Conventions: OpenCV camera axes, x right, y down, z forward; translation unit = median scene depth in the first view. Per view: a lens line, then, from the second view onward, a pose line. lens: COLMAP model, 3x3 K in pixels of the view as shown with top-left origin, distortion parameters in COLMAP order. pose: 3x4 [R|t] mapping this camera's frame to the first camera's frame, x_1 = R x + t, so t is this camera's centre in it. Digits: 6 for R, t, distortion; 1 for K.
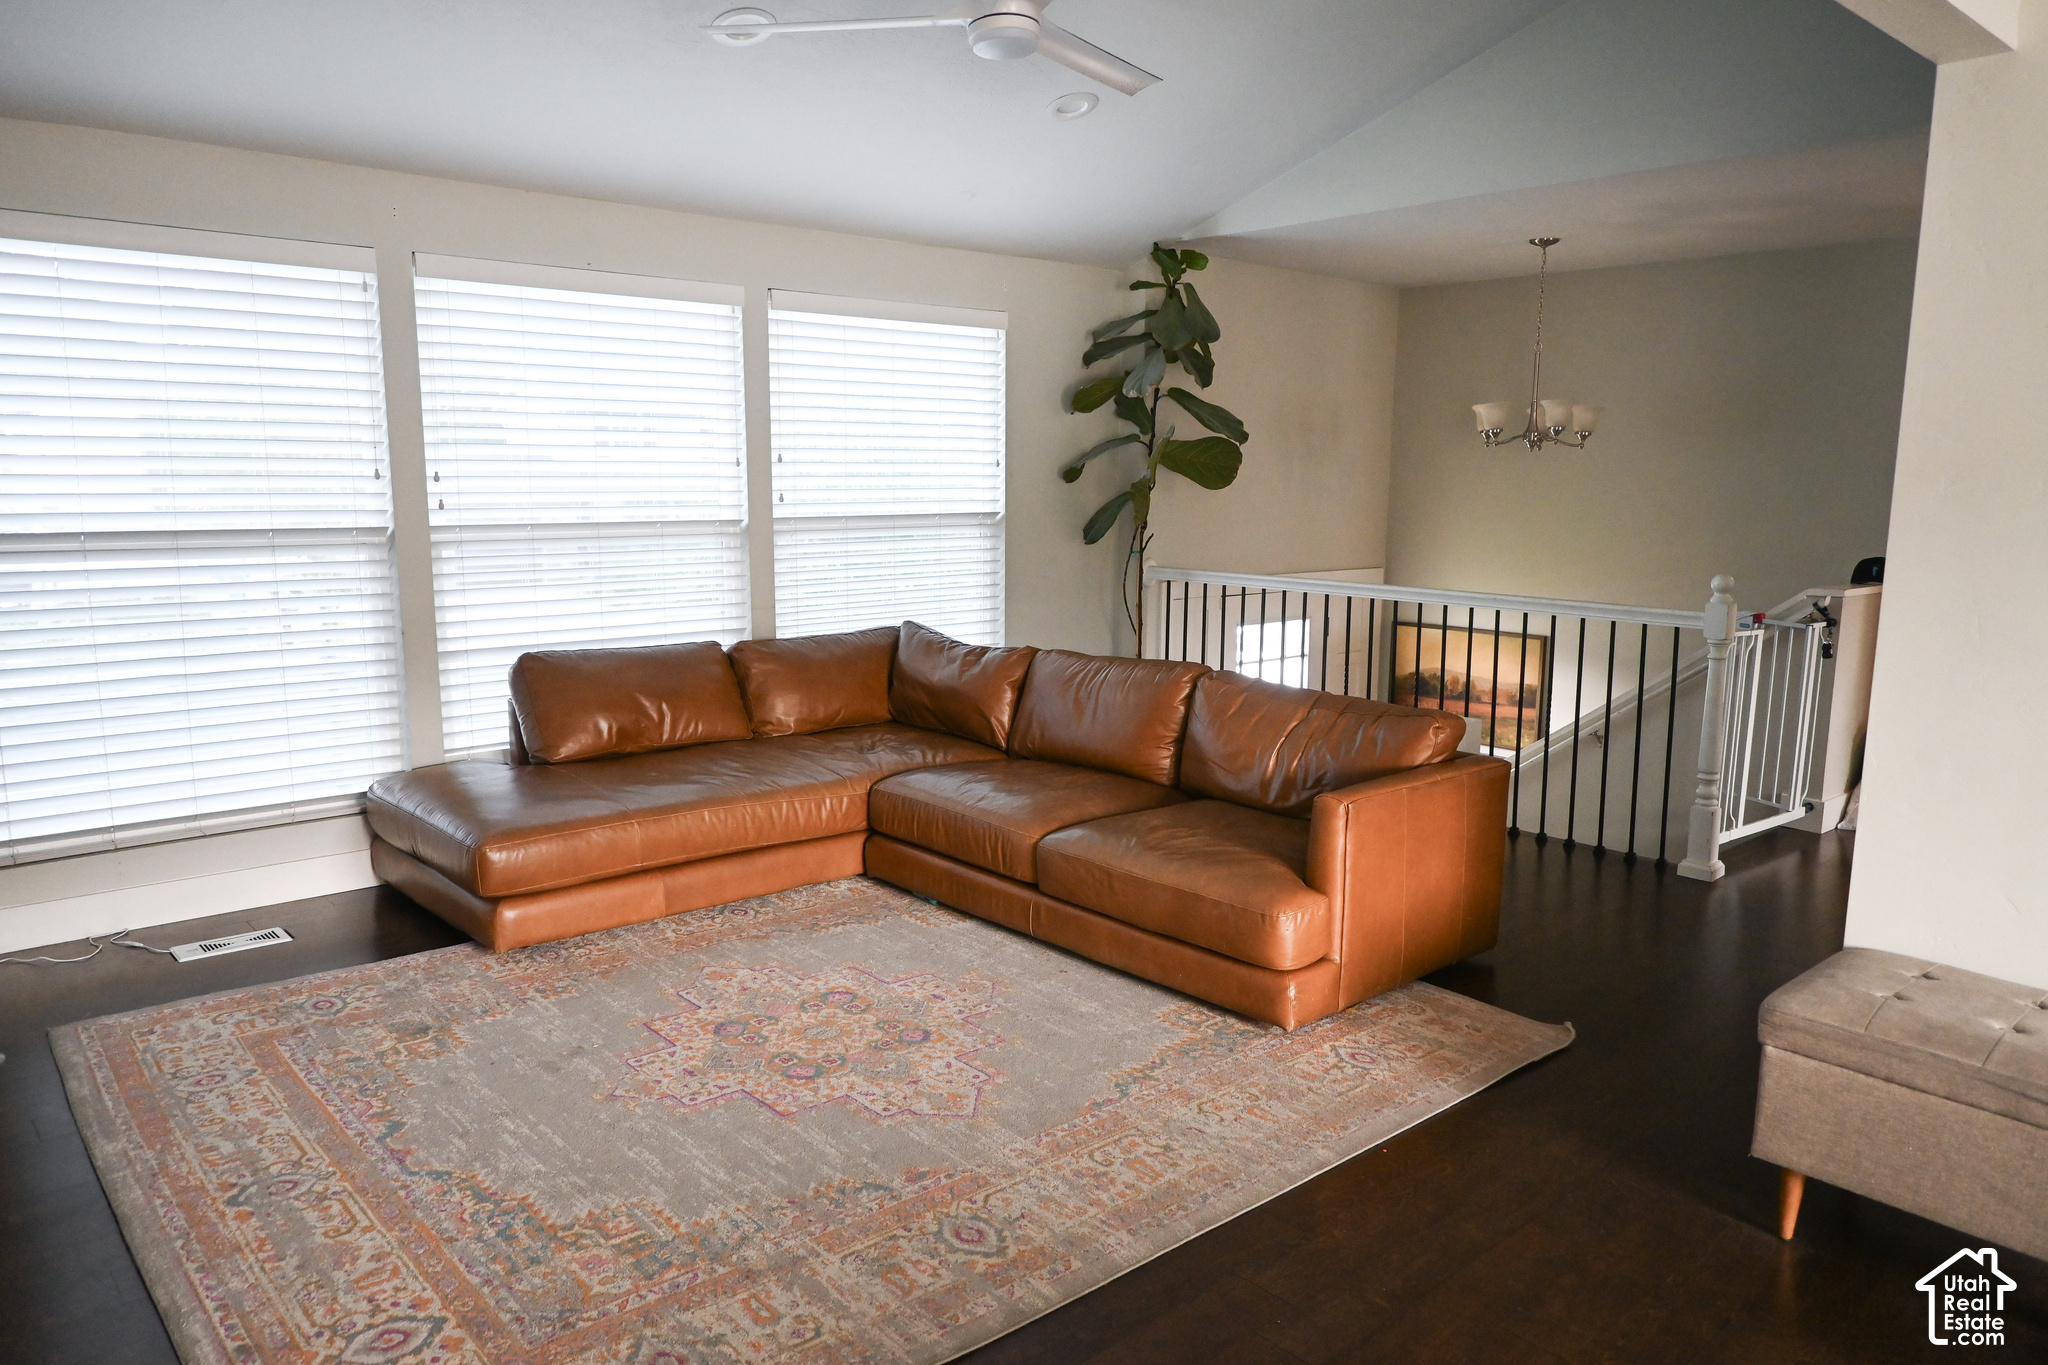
lens RADIAL K [[1393.2, 0, 1024.0], [0, 1393.2, 682.5], [0, 0, 1]] dist [0.001886, -0.002853]
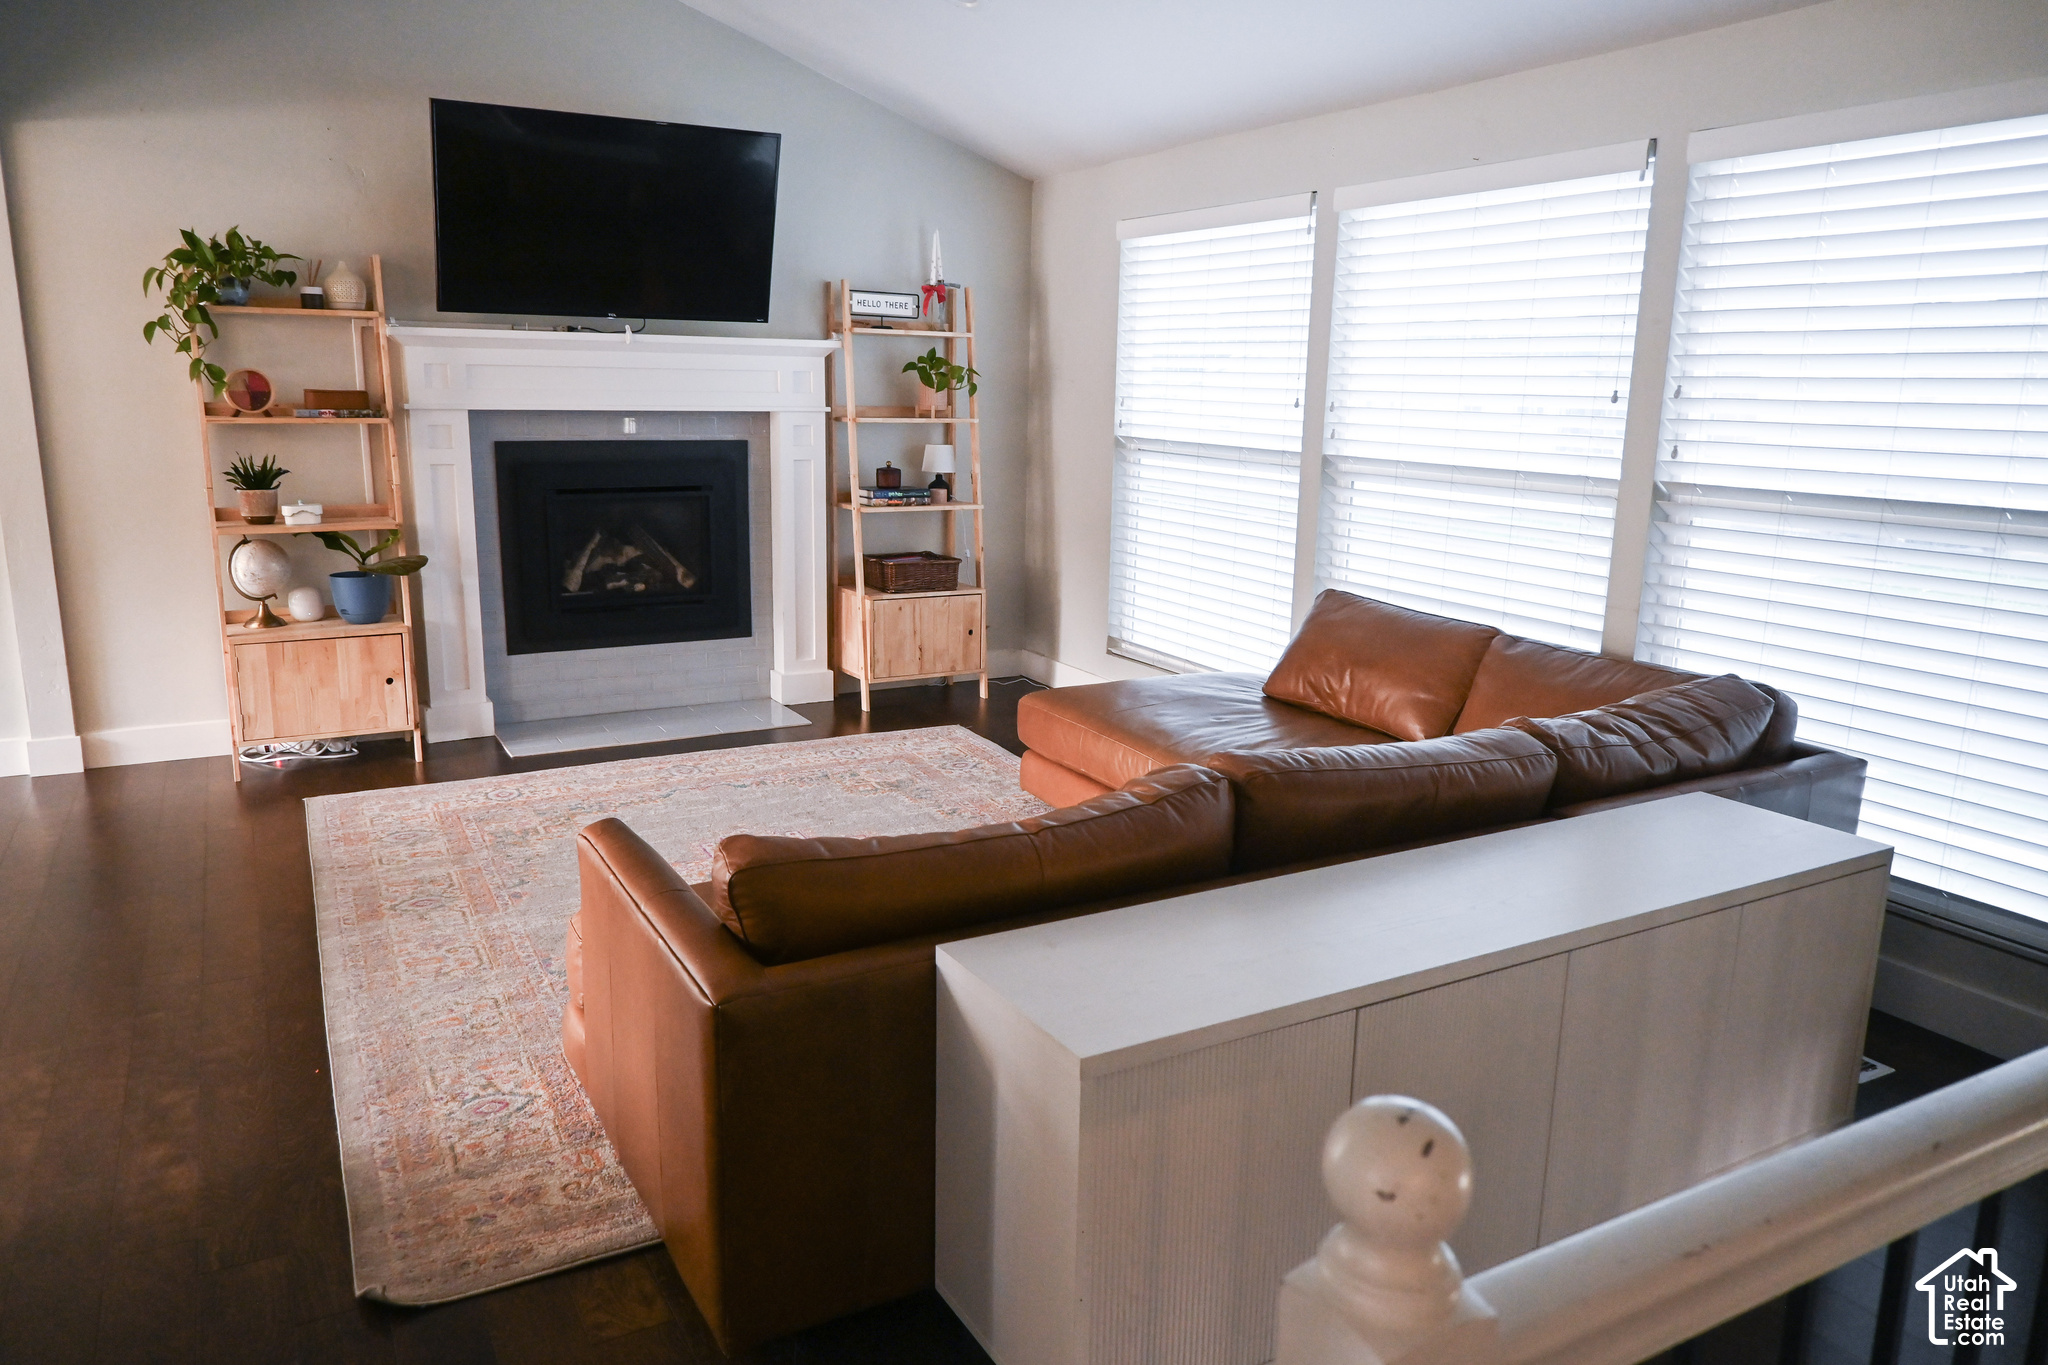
lens RADIAL K [[1400.0, 0, 1024.0], [0, 1400.0, 682.5], [0, 0, 1]] dist [0.010318, 0.001971]
pose [[-0.214777, 0.194988, -0.957001, 0.663513], [-0.173422, 0.956683, 0.233844, -0.156067], [0.961143, 0.216189, -0.171658, 1.006689]]
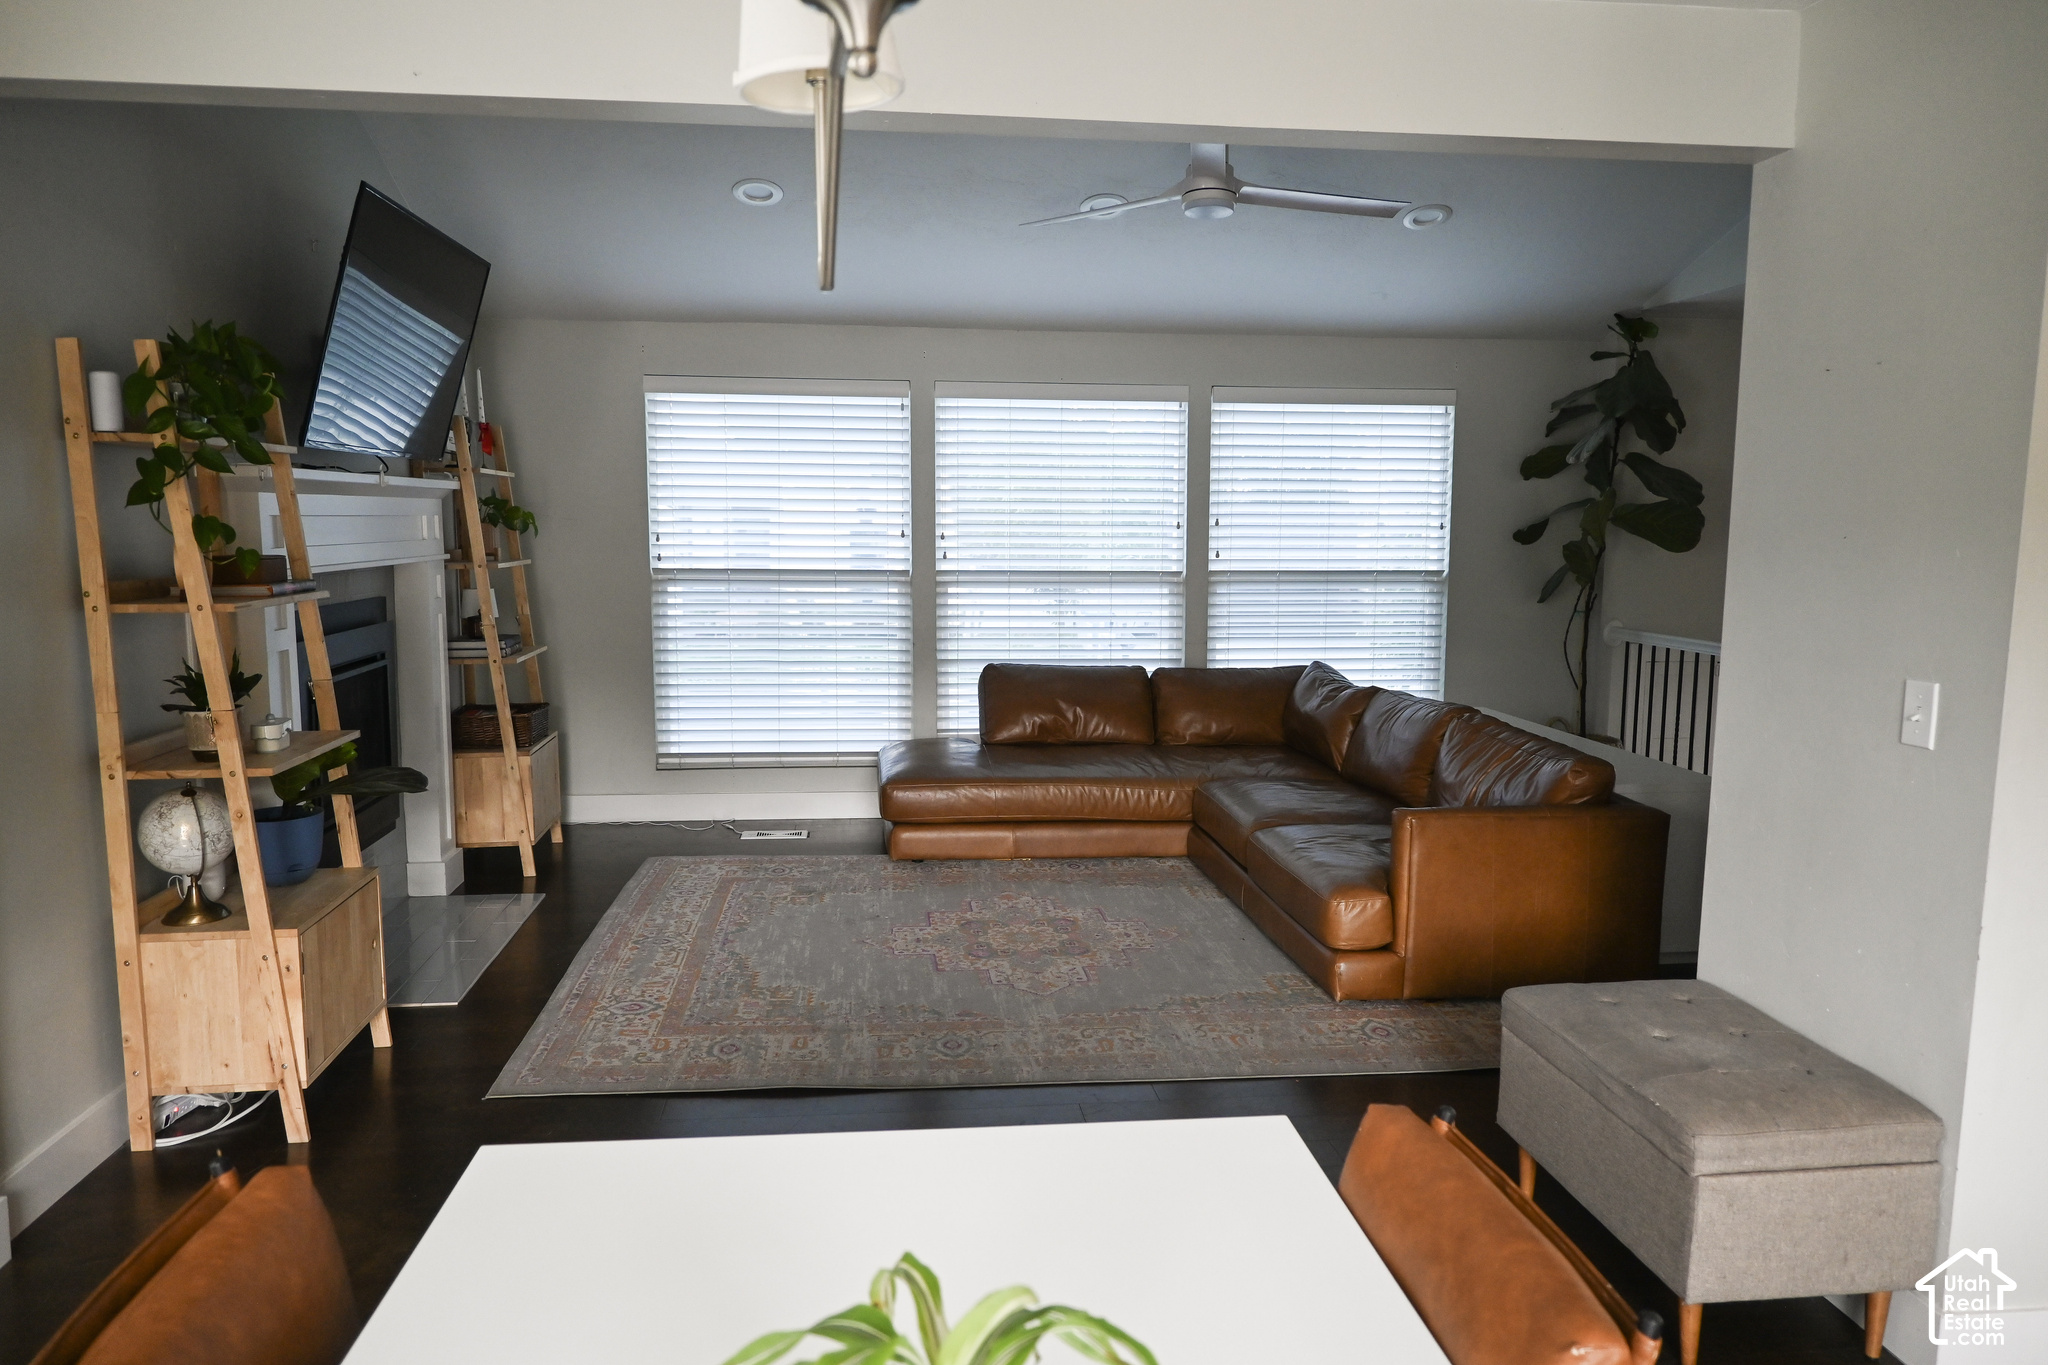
lens RADIAL K [[1393.2, 0, 1024.0], [0, 1393.2, 682.5], [0, 0, 1]] dist [0.001886, -0.002853]
pose [[0.817890, 0.064439, -0.571754, 0.470819], [-0.089169, 0.995899, -0.015314, 0.015561], [0.568422, 0.063508, 0.820282, -0.110134]]
